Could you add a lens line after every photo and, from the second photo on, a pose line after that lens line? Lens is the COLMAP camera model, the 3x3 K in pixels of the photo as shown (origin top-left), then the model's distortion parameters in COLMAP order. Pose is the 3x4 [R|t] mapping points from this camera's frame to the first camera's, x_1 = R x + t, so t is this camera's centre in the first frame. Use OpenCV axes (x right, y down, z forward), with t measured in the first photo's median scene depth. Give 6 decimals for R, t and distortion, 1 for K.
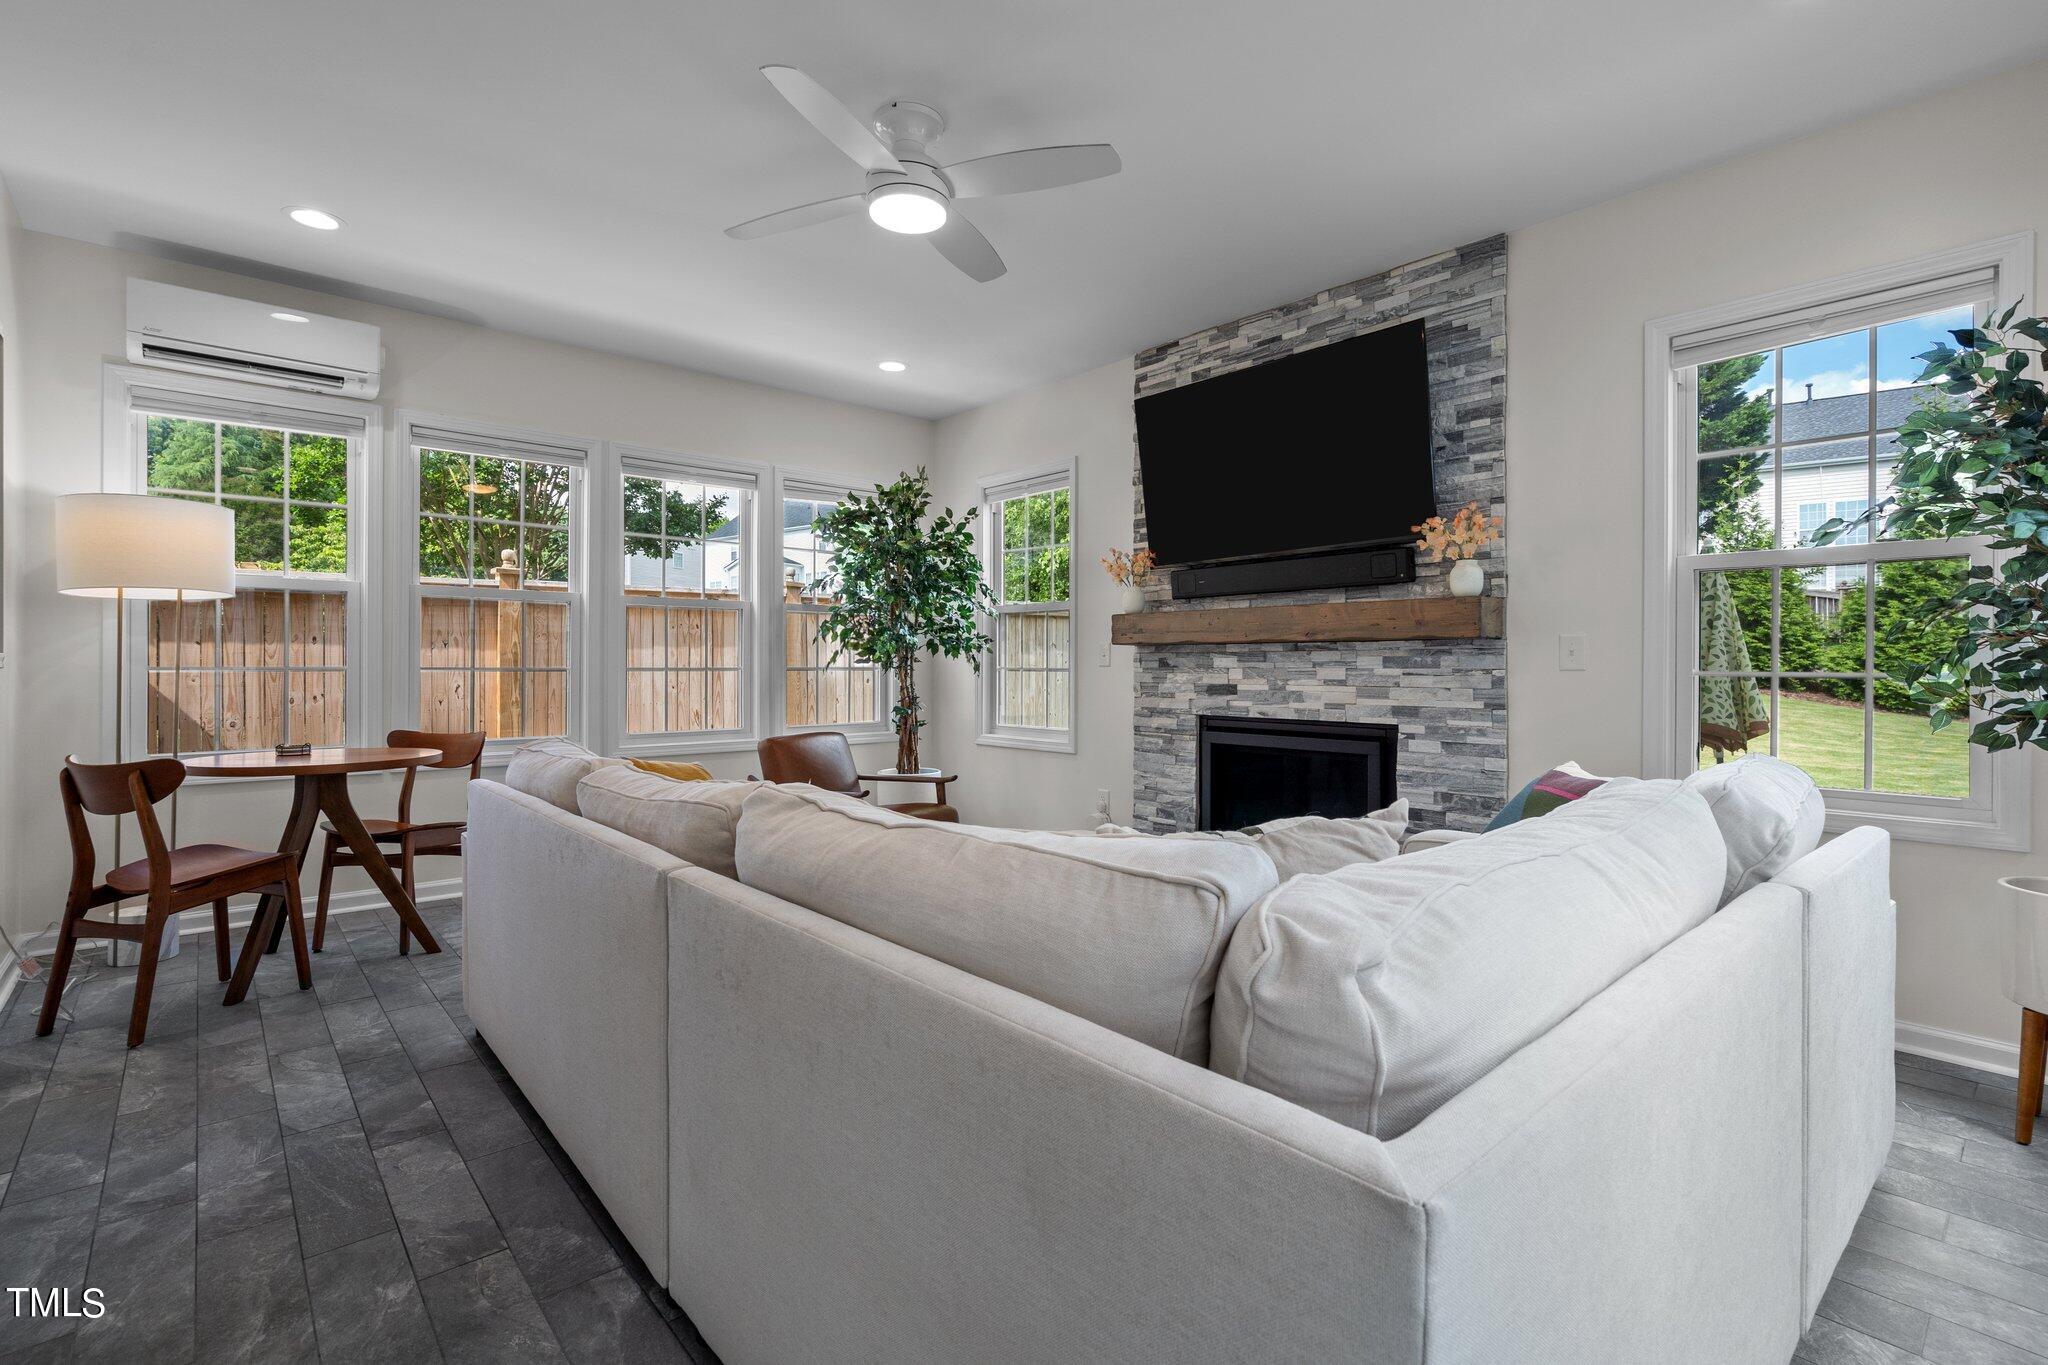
lens RADIAL K [[930.2, 0, 1029.4], [0, 930.2, 675.2], [0, 0, 1]] dist [-0.004492, 0.002476]
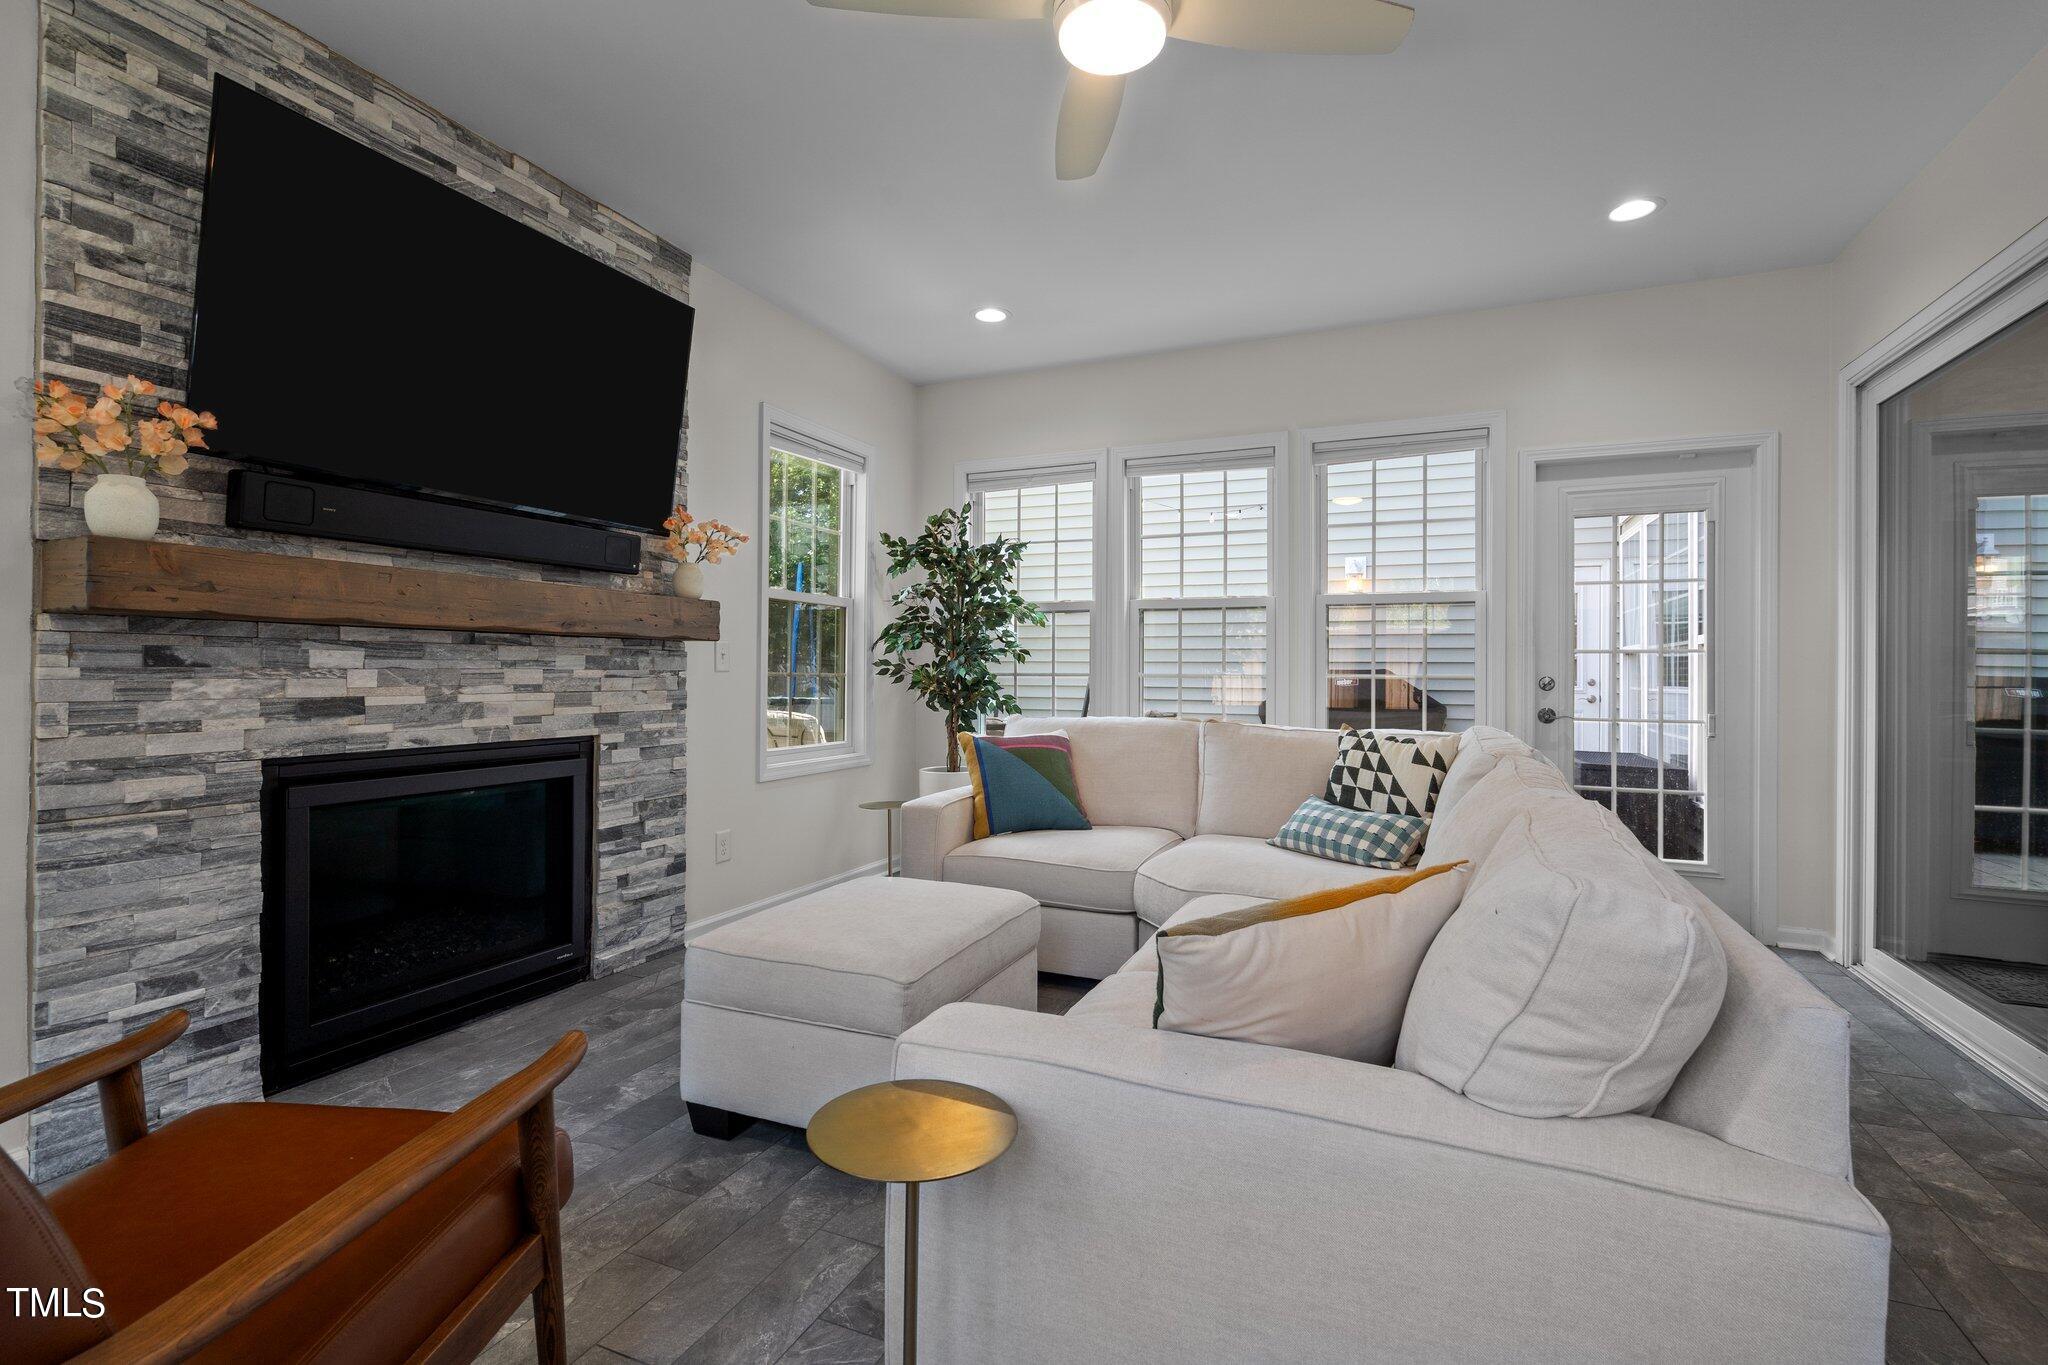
lens RADIAL K [[930.2, 0, 1028.8], [0, 930.2, 673.8], [0, 0, 1]] dist [-0.004492, 0.002476]
pose [[-0.420774, -0.008489, 0.907126, -0.507536], [-0.001629, 0.999962, 0.008603, -0.010741], [-0.907164, 0.002142, -0.420771, 0.916689]]
